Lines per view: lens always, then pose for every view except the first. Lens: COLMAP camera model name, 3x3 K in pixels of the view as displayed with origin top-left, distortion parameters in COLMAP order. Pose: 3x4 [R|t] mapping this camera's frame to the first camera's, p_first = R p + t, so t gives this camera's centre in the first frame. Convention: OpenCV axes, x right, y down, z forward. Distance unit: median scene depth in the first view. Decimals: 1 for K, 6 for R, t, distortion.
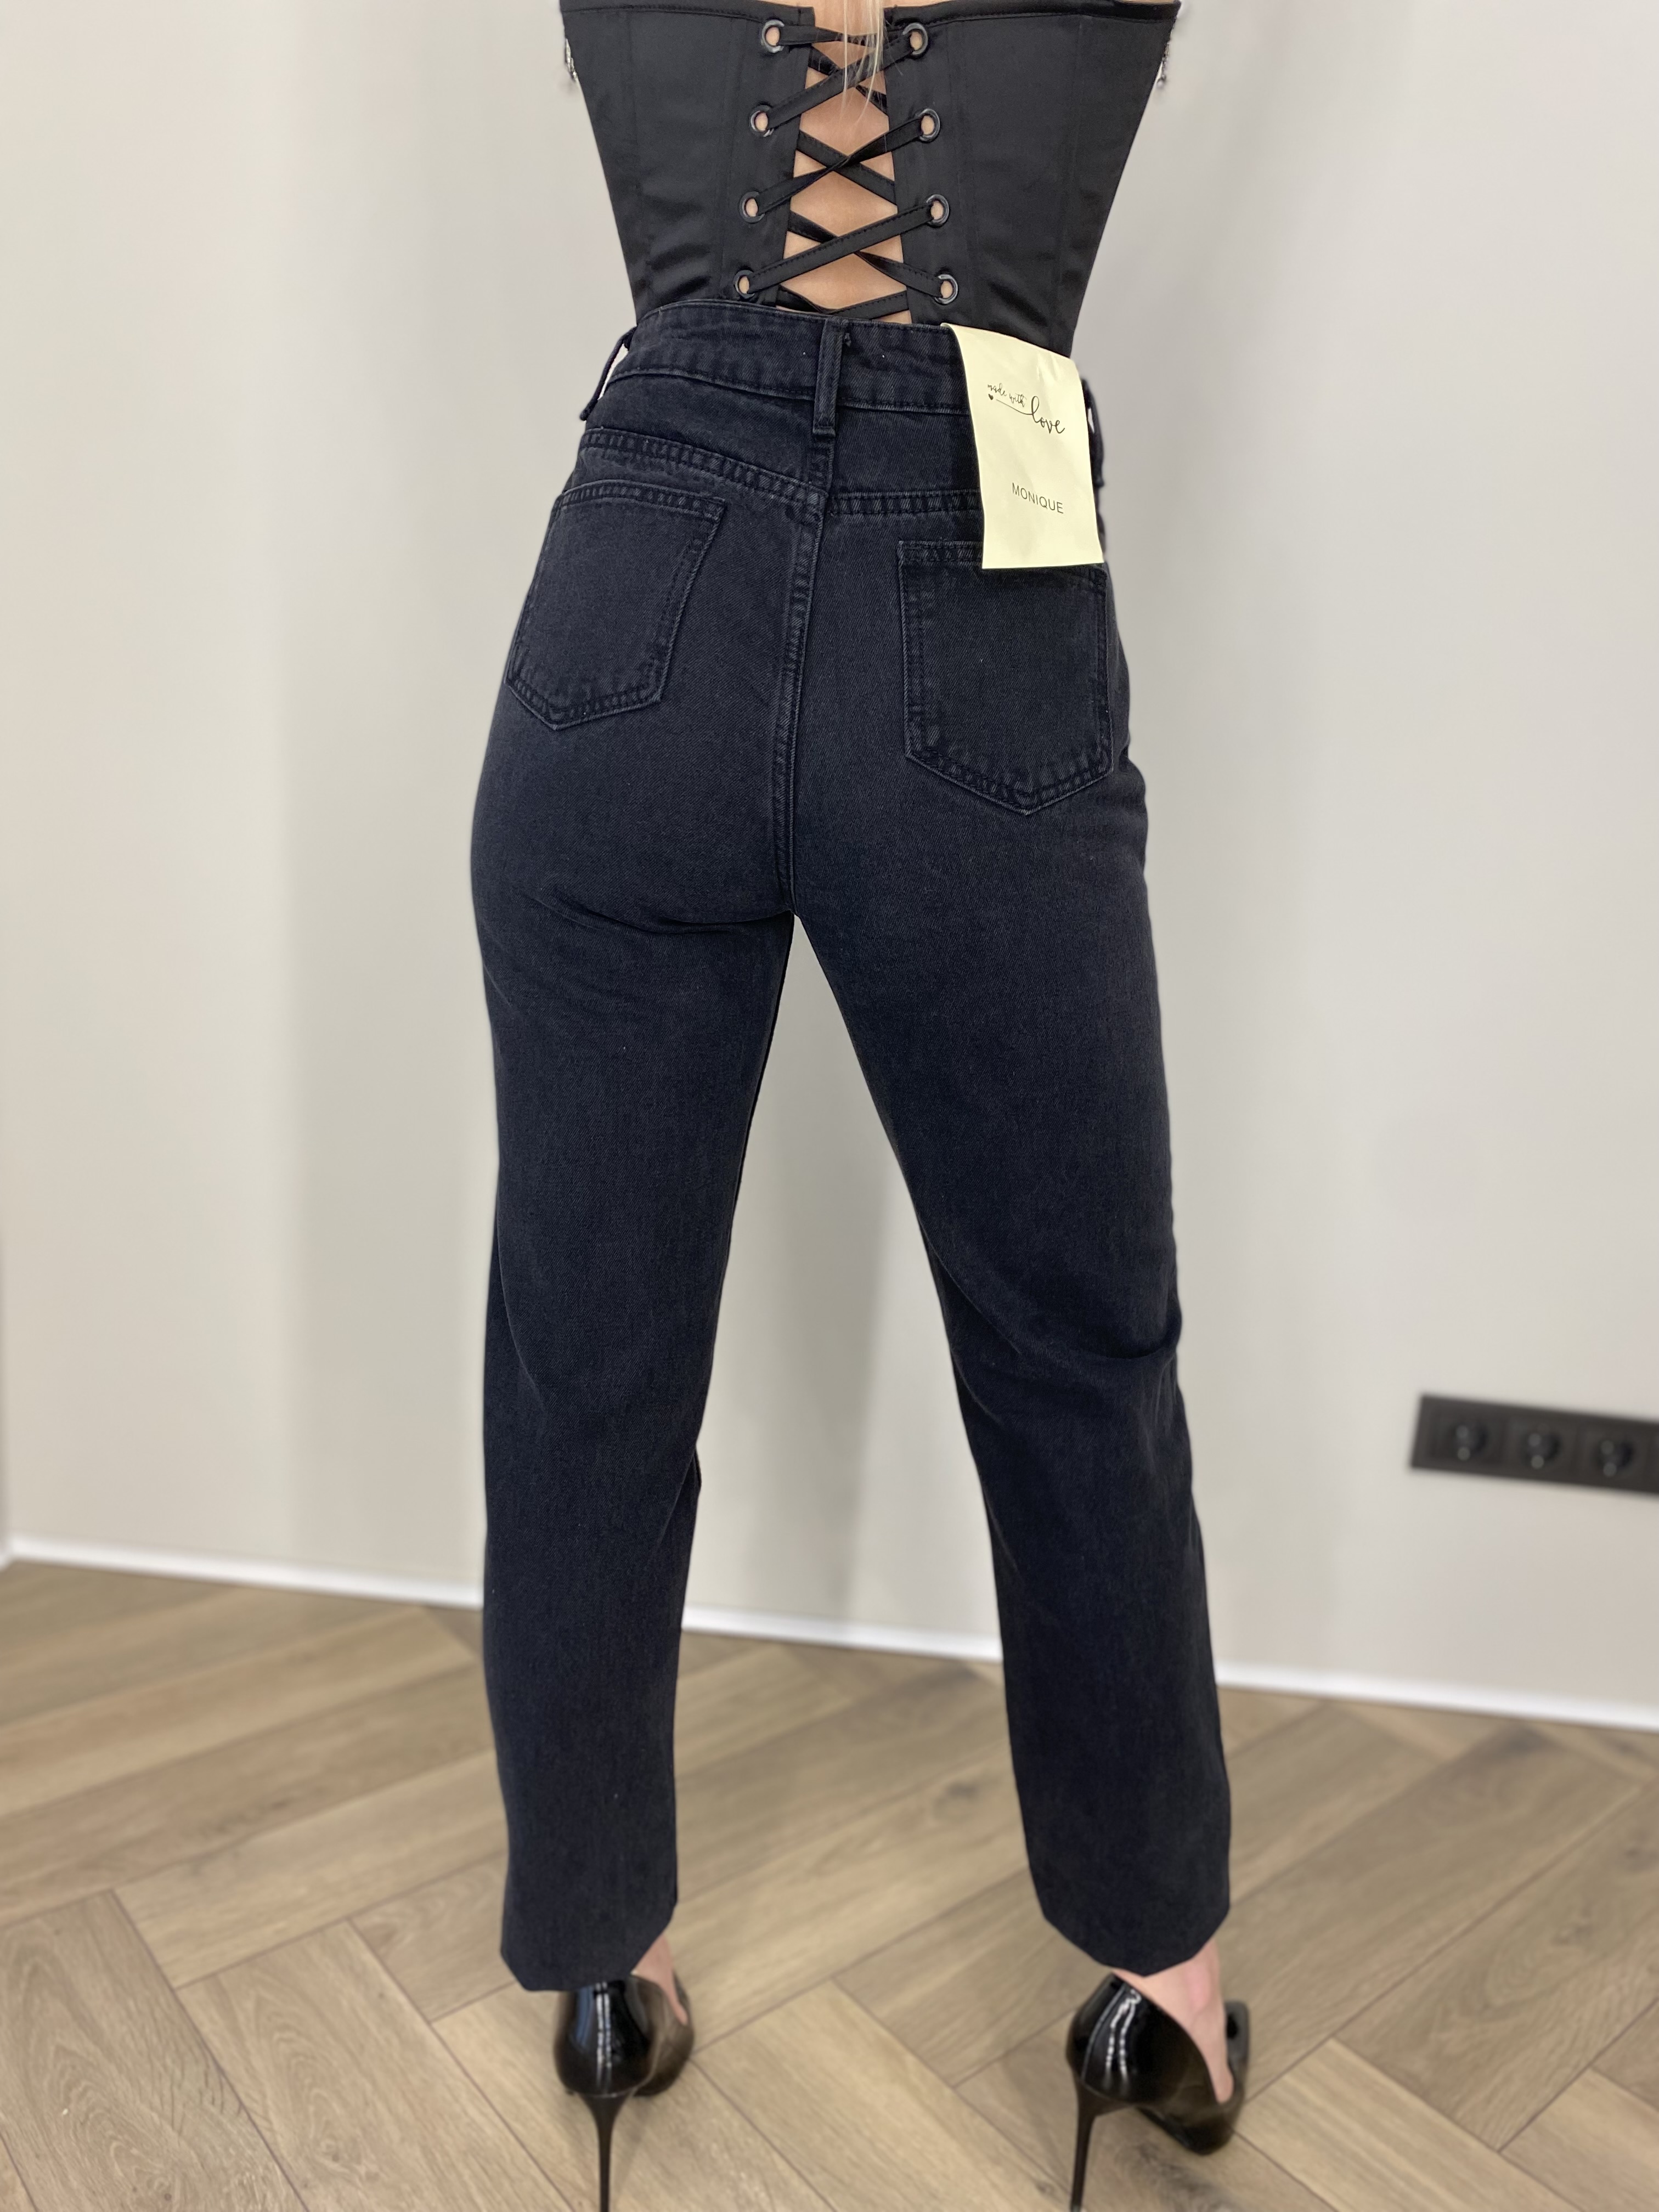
lens RADIAL K [[1719.0, 0, 866.0], [0, 1719.0, 1072.4], [0, 0, 1]] dist [0.000710, -0.003957]
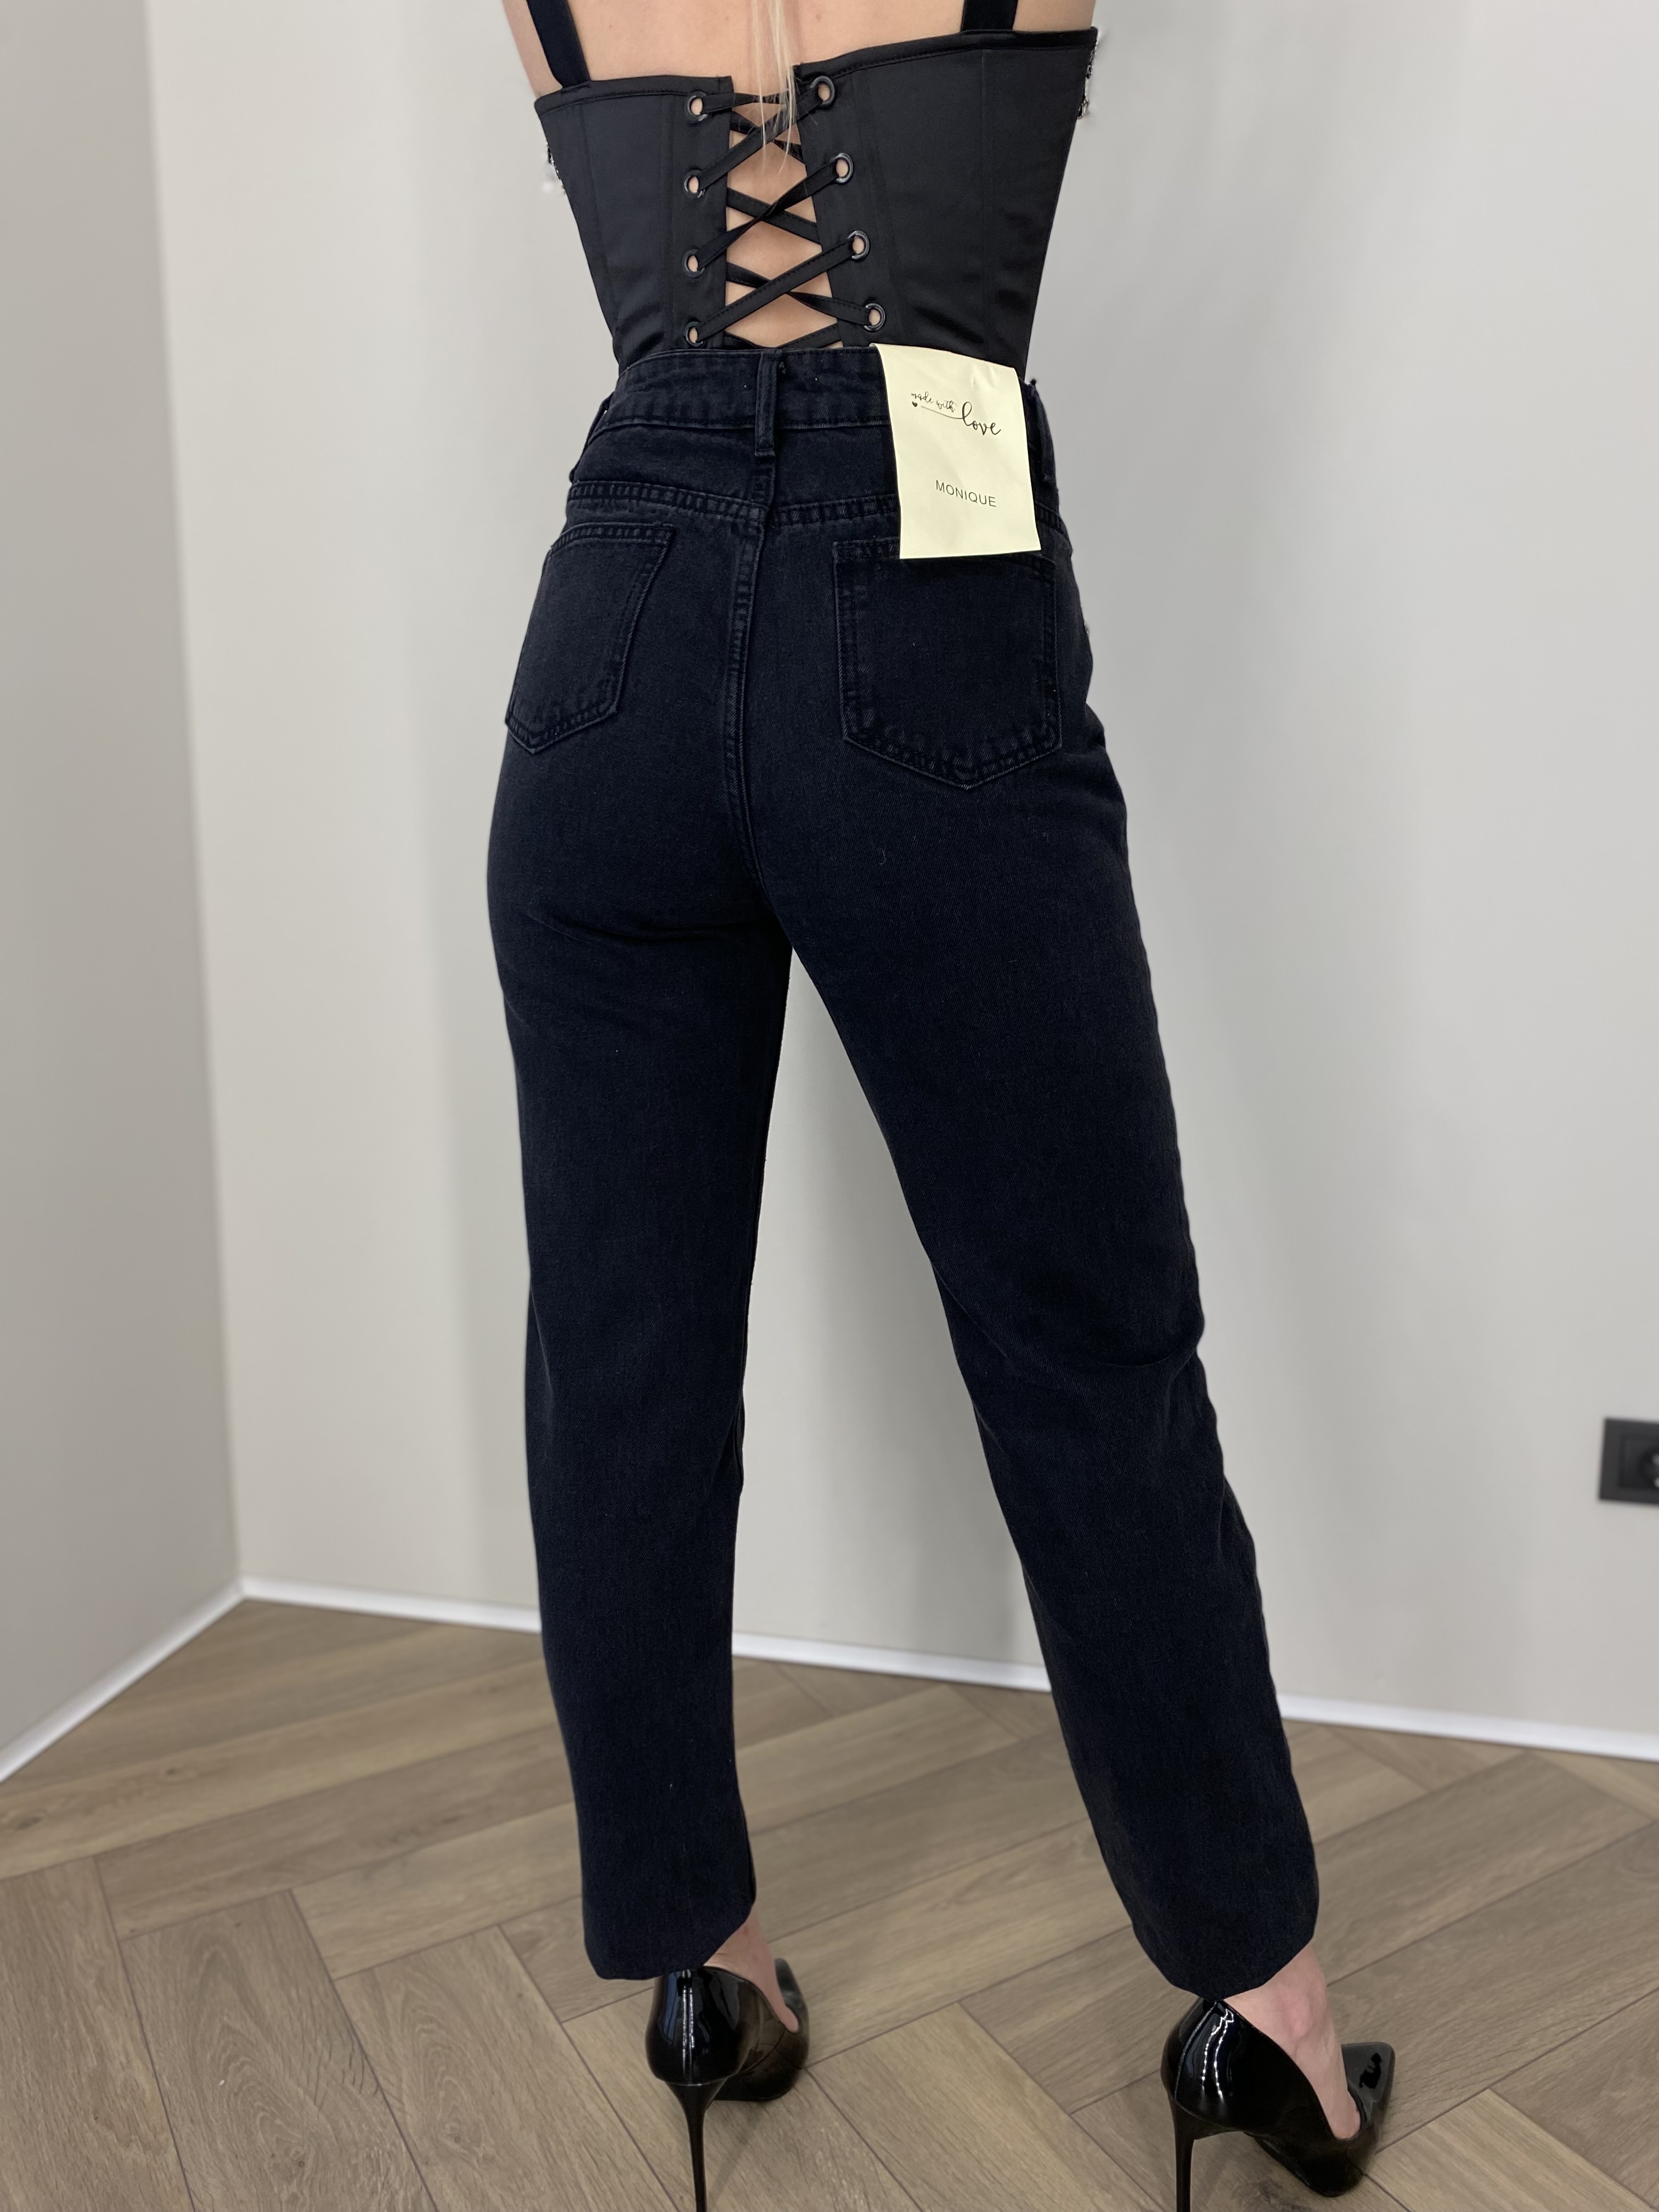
lens RADIAL K [[1719.0, 0, 847.9], [0, 1719.0, 1067.0], [0, 0, 1]] dist [0.000710, -0.003957]
pose [[0.982037, -0.054784, -0.180560, 0.136328], [0.043465, 0.996868, -0.066065, 0.056170], [0.183613, 0.057030, 0.981343, -0.017054]]
